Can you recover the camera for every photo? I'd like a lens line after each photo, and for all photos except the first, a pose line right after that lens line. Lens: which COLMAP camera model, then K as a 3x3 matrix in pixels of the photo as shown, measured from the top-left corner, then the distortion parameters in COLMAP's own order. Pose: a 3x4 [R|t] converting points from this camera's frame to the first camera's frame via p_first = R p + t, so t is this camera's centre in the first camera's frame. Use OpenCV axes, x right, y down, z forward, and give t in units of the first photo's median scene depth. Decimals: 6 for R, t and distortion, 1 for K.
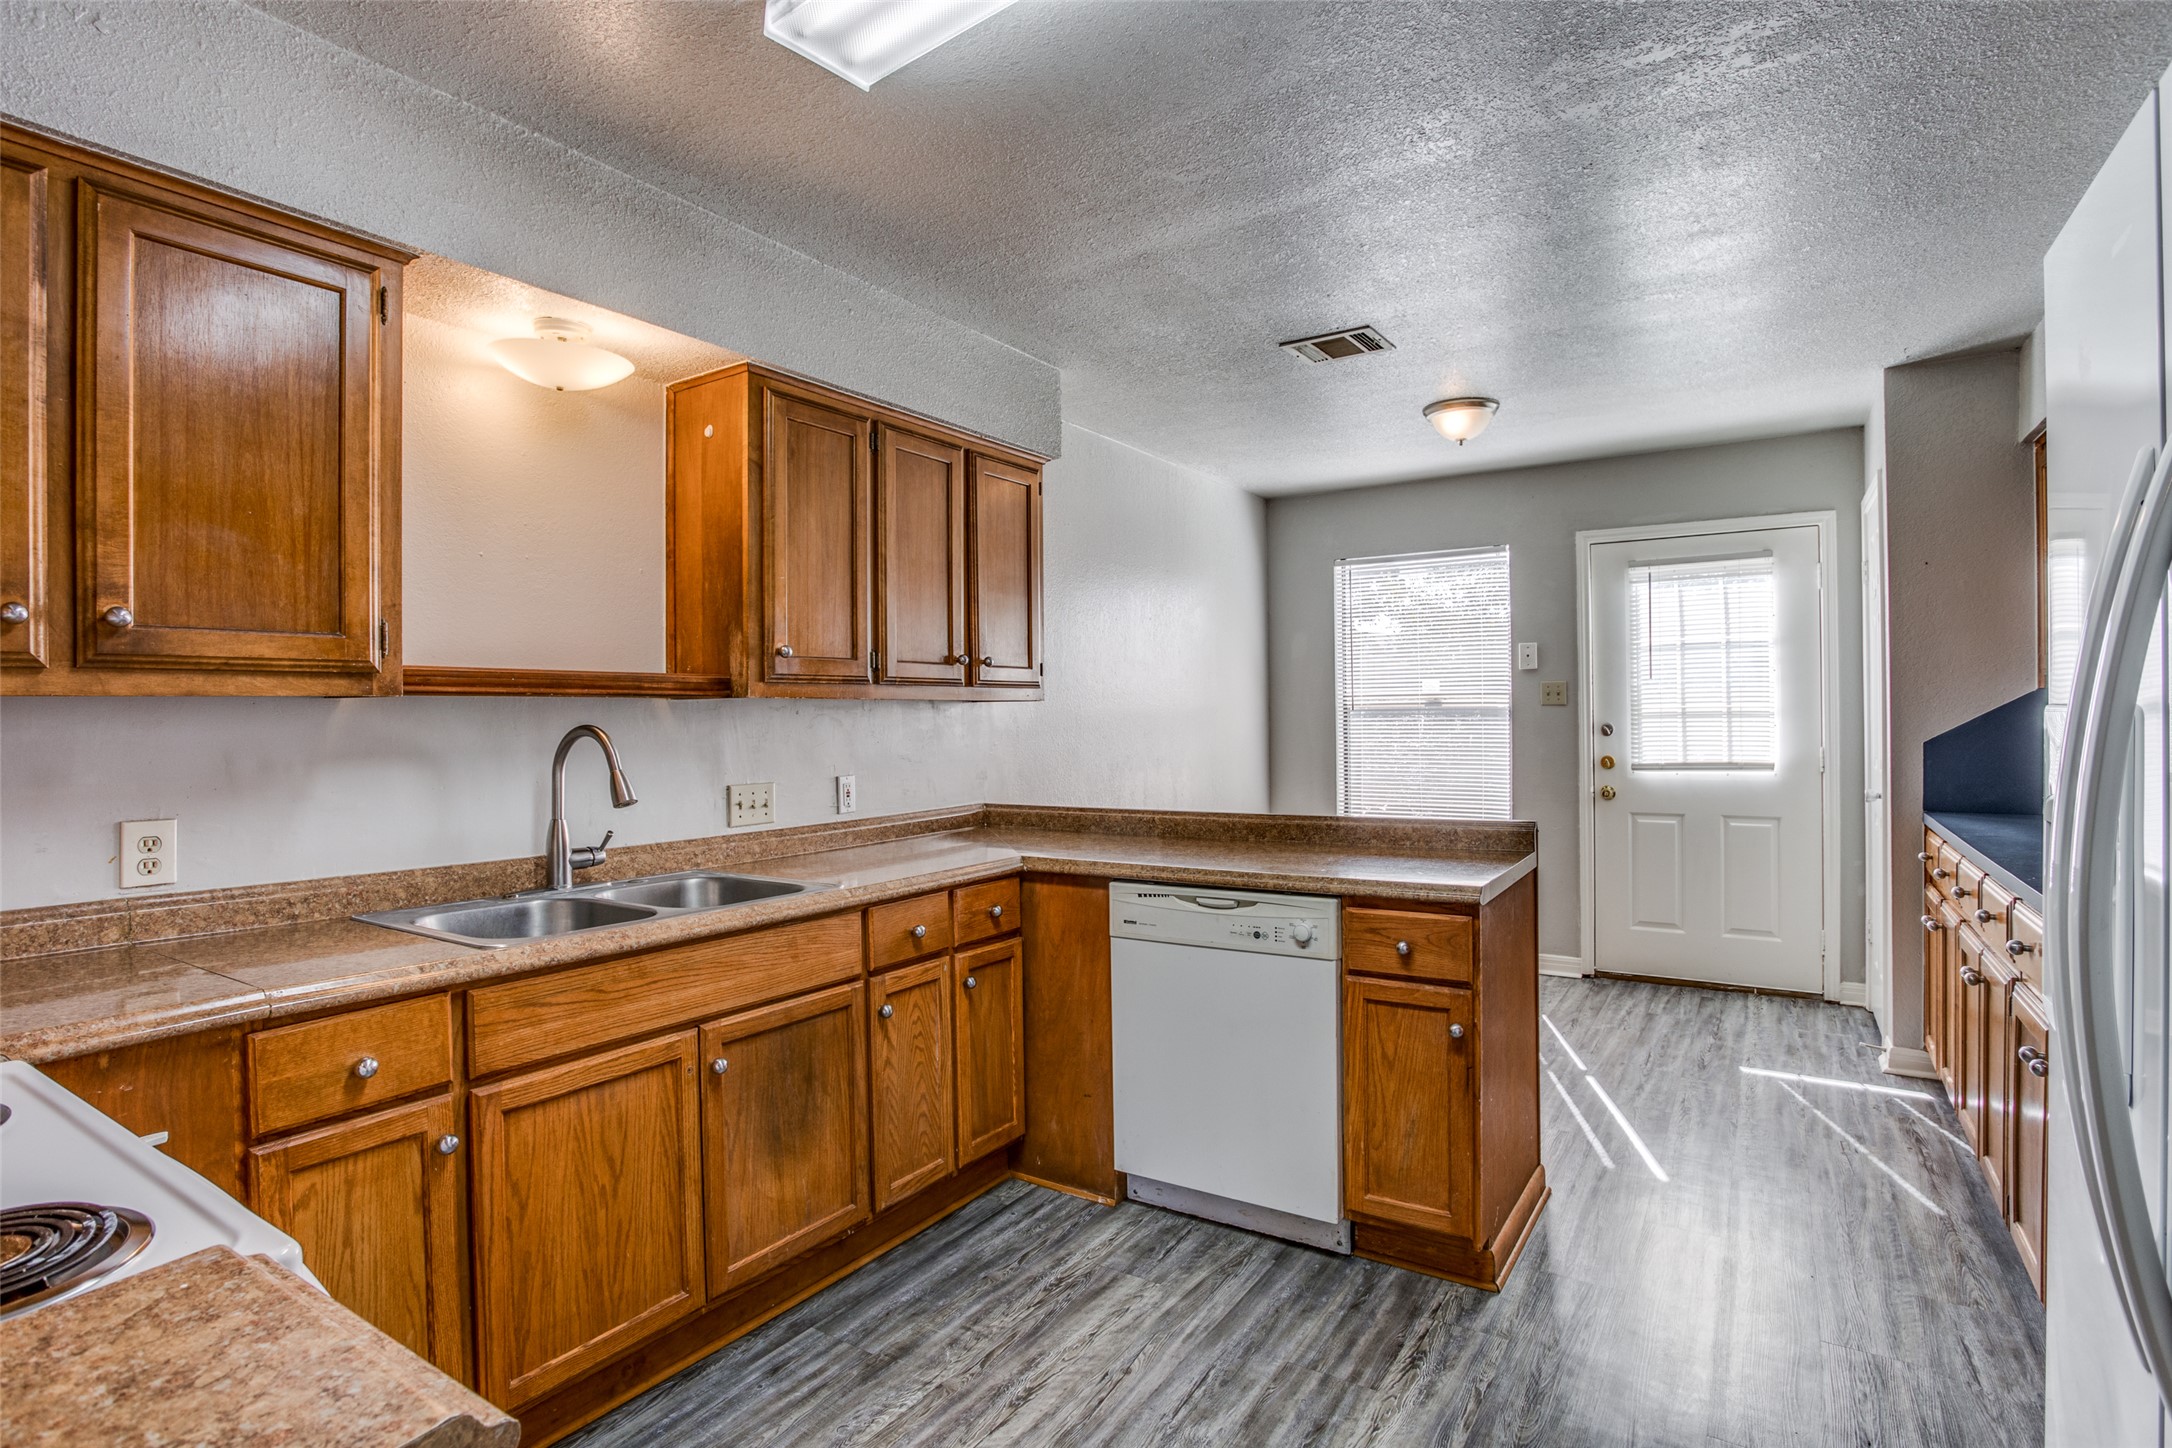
lens RADIAL K [[1083.1, 0, 1044.7], [0, 1083.1, 712.1], [0, 0, 1]] dist [-0.051764, 0.014174]
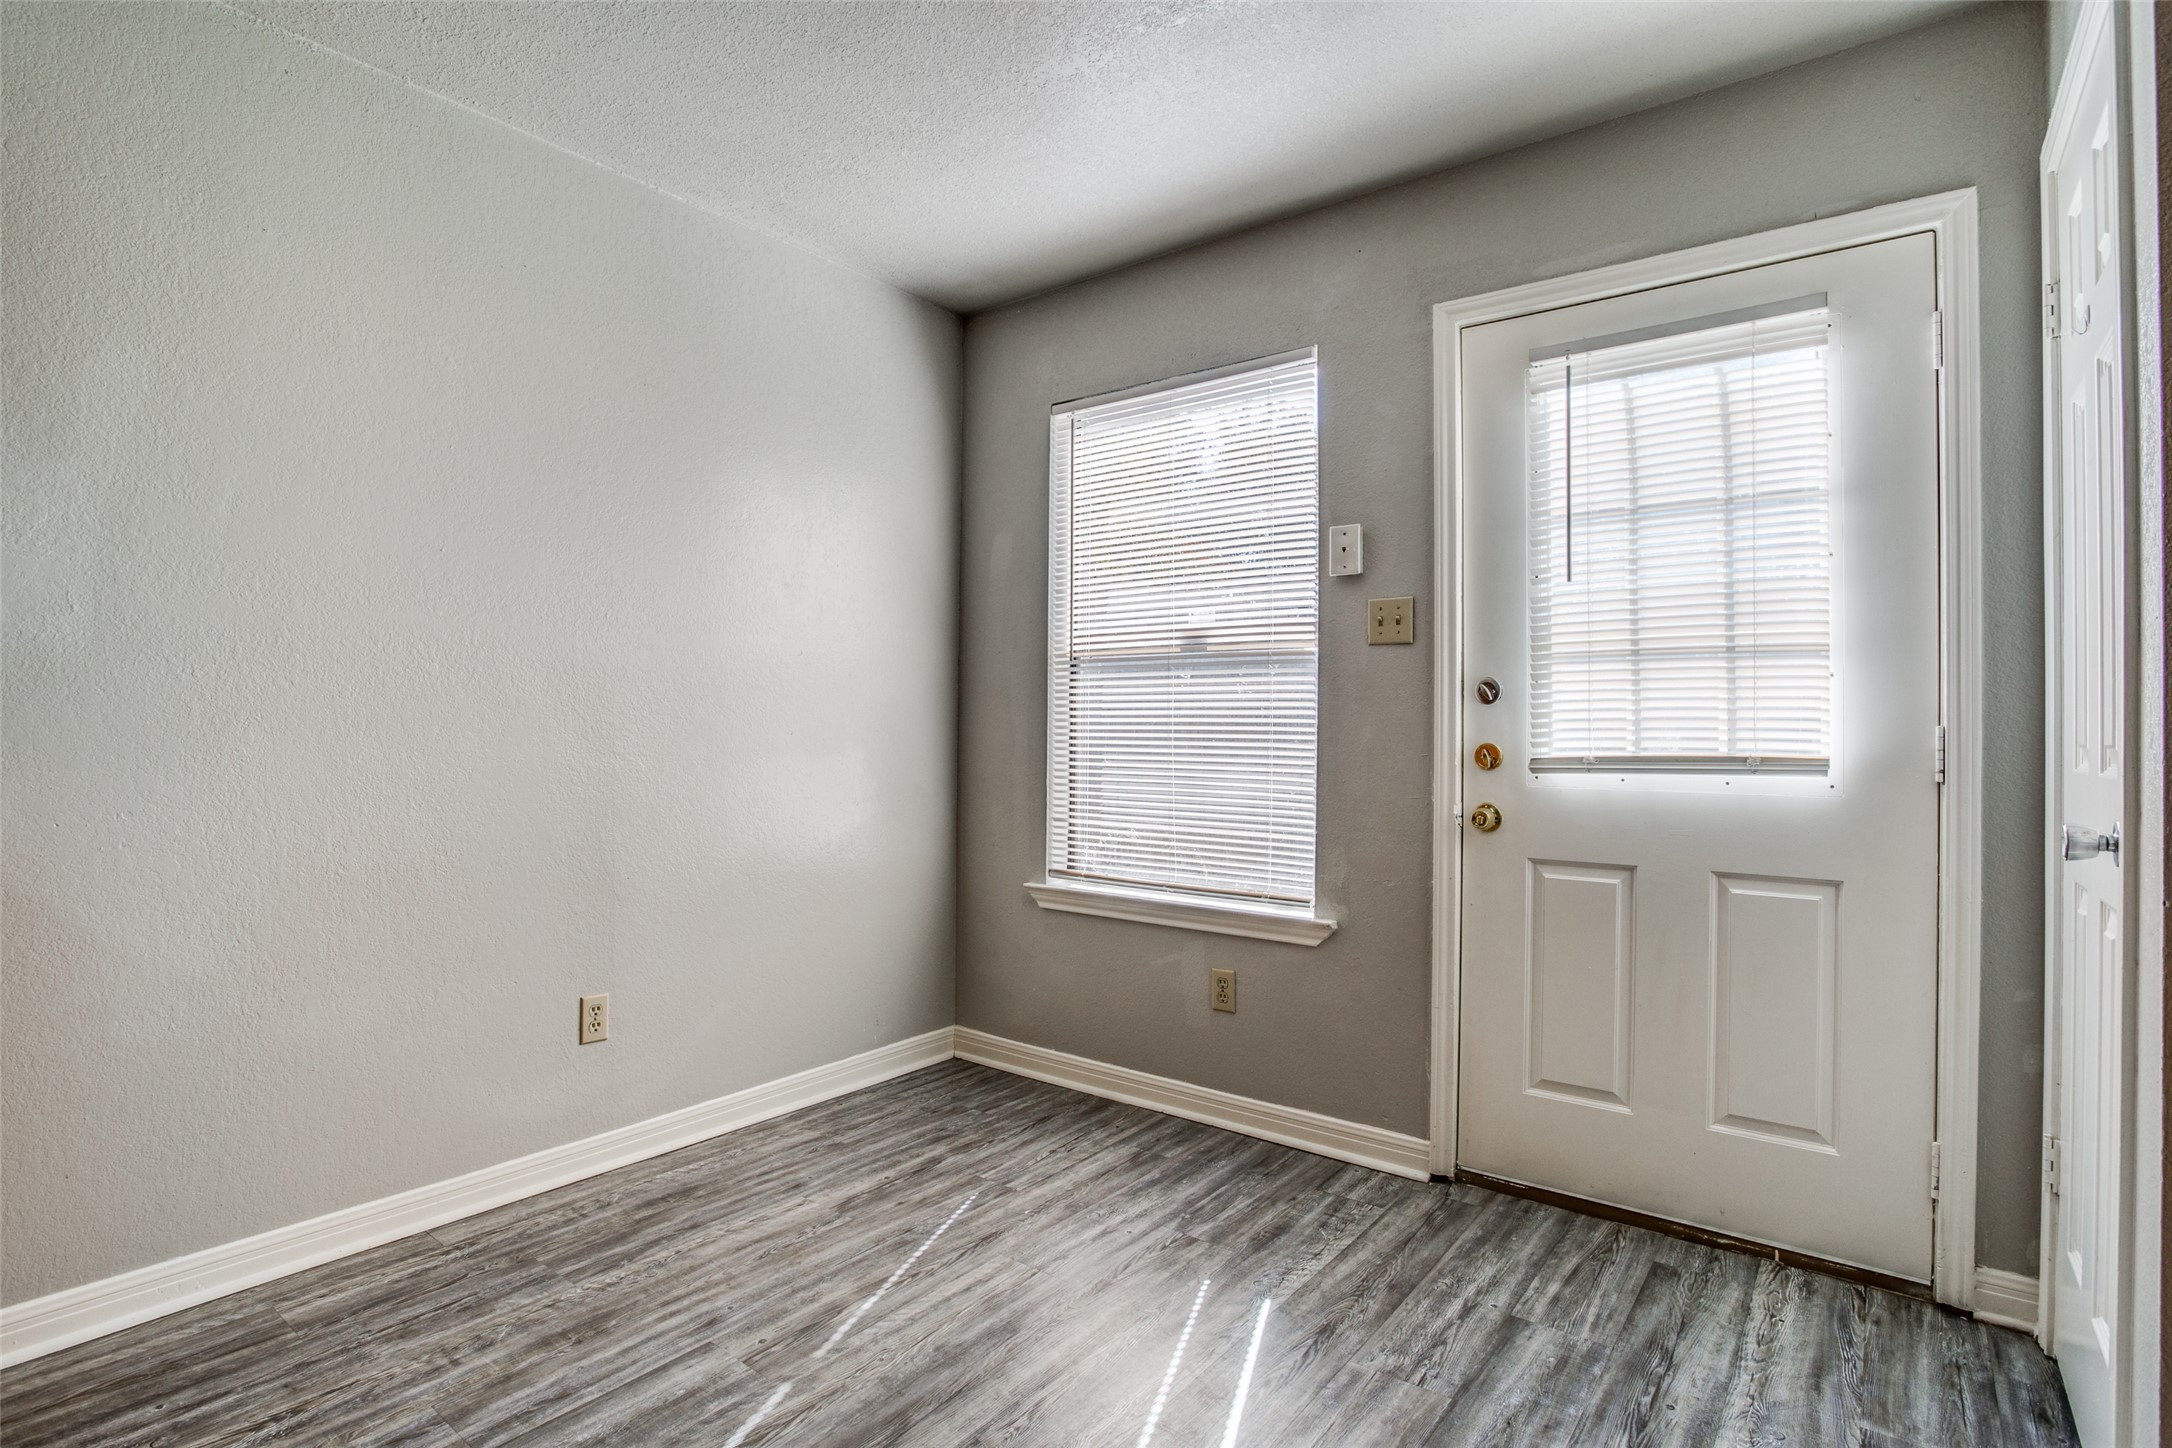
lens RADIAL K [[1083.1, 0, 1040.5], [0, 1083.1, 720.3], [0, 0, 1]] dist [-0.051764, 0.014174]
pose [[0.996992, 0.021906, -0.074345, 0.638306], [-0.022728, 0.999689, -0.010224, 0.072441], [0.074097, 0.011883, 0.997180, 0.868123]]
